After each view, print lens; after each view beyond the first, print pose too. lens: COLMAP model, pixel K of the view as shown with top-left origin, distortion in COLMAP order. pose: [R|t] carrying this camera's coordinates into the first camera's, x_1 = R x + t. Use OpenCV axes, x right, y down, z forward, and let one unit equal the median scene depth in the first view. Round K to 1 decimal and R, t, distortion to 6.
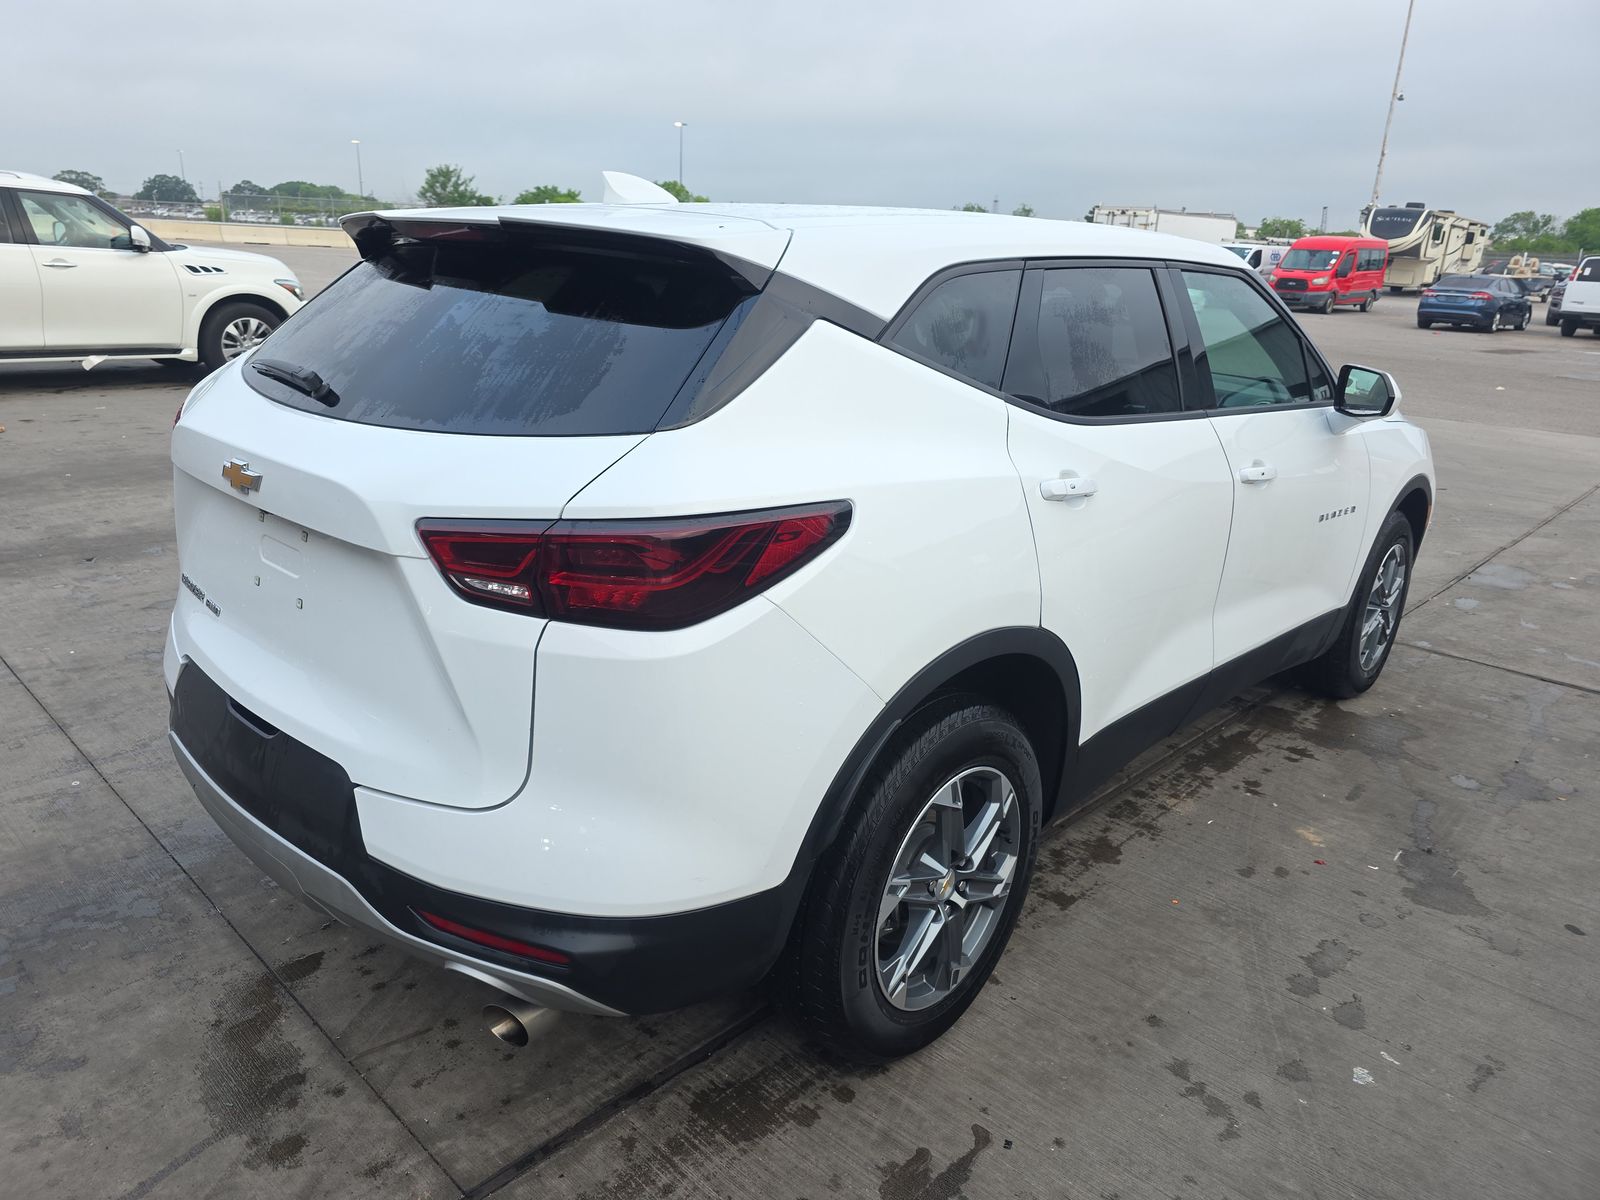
lens RADIAL K [[1082.0, 0, 802.4], [0, 1082.0, 579.1], [0, 0, 1]] dist [0.046200, -0.050237]
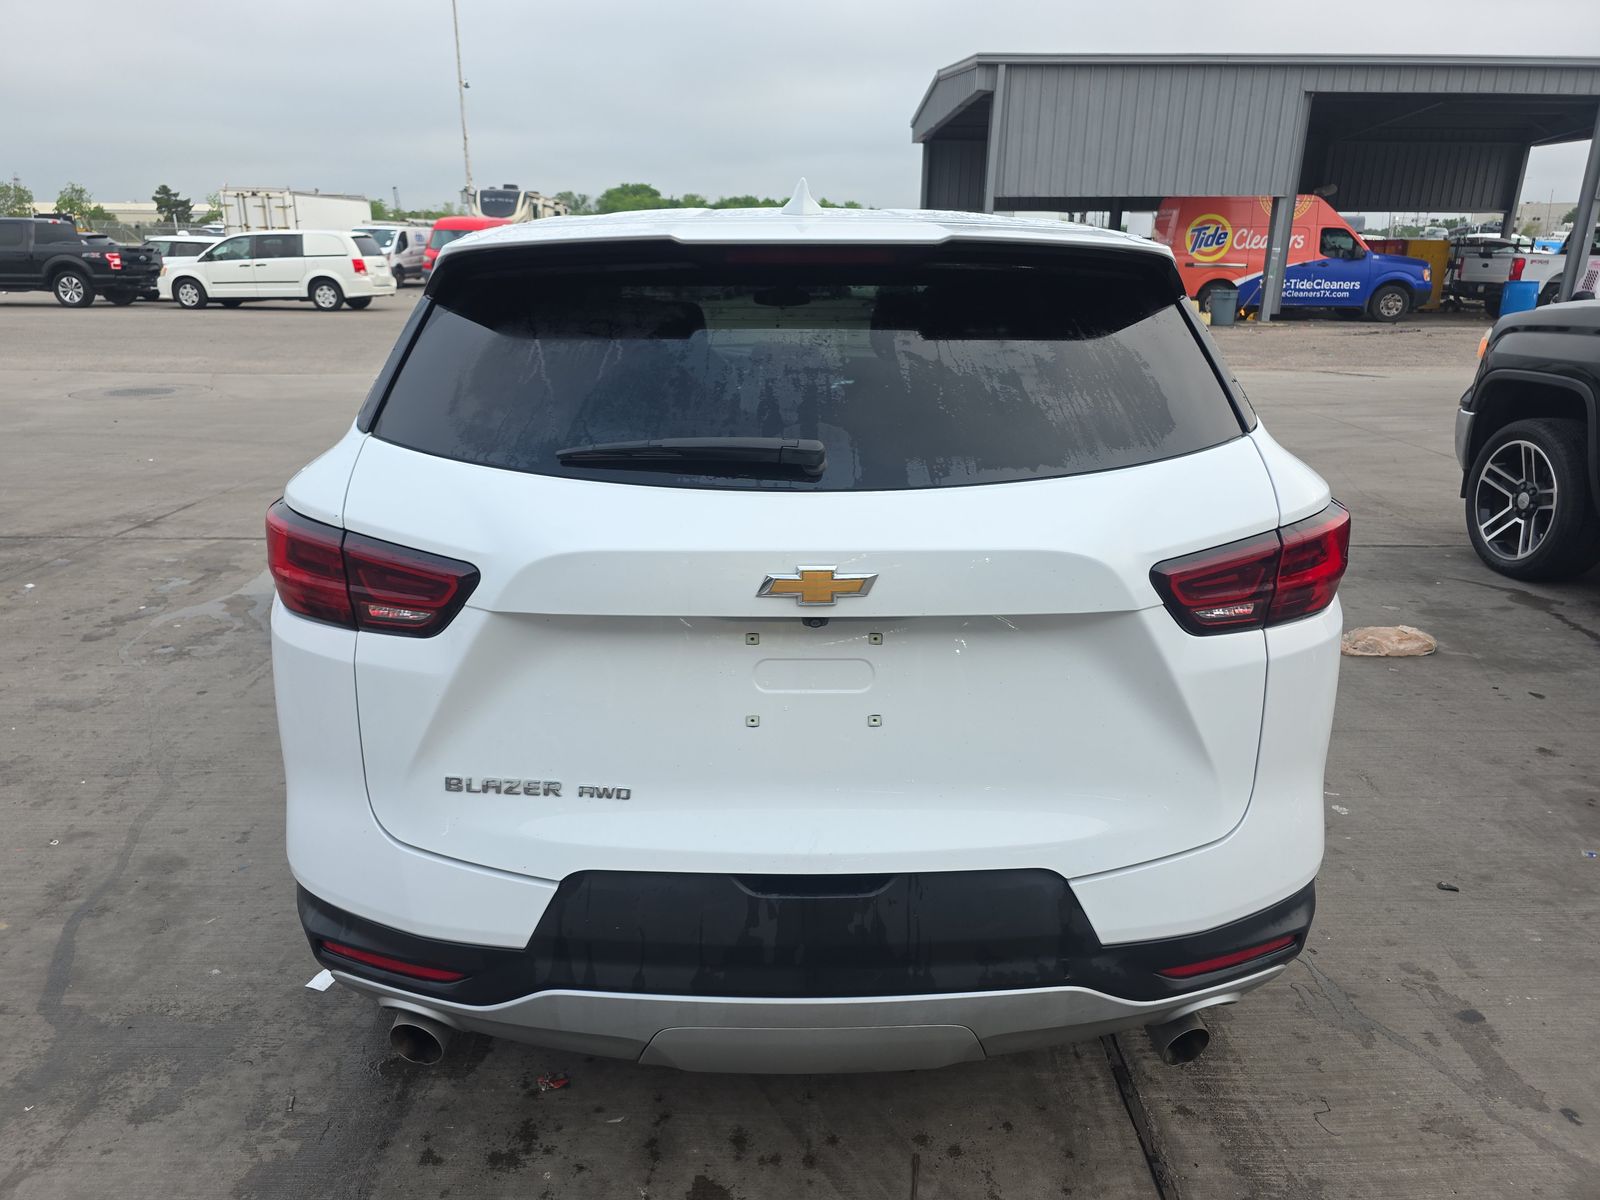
lens RADIAL K [[1070.4, 0, 792.7], [0, 1070.4, 590.4], [0, 0, 1]] dist [0.061312, -0.069520]
pose [[0.723915, -0.245942, 0.644562, -0.837772], [0.227790, 0.967110, 0.113181, -0.148472], [-0.651198, 0.064891, 0.756128, 0.358986]]
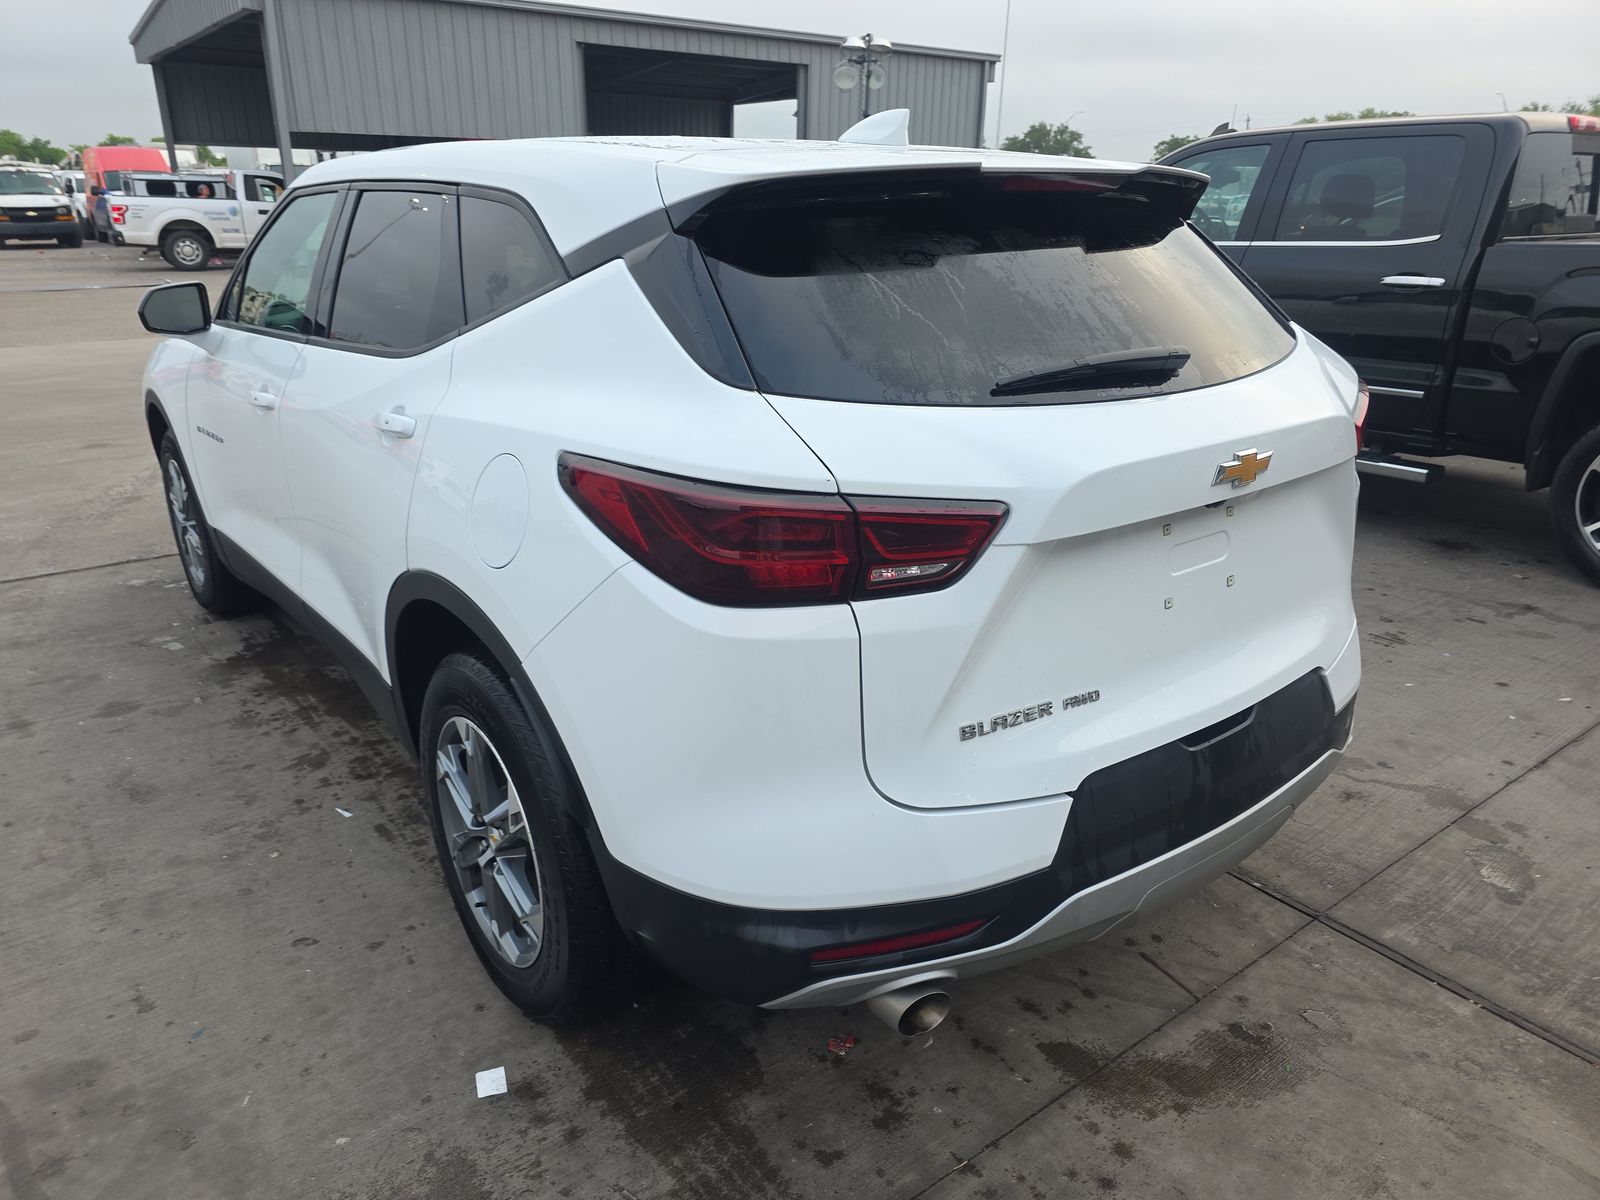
lens RADIAL K [[1070.4, 0, 792.7], [0, 1070.4, 590.4], [0, 0, 1]] dist [0.061312, -0.069520]
pose [[0.168694, -0.377293, 0.910600, -1.179261], [0.291156, 0.901689, 0.319663, -0.327700], [-0.941685, 0.211202, 0.261961, 0.938431]]
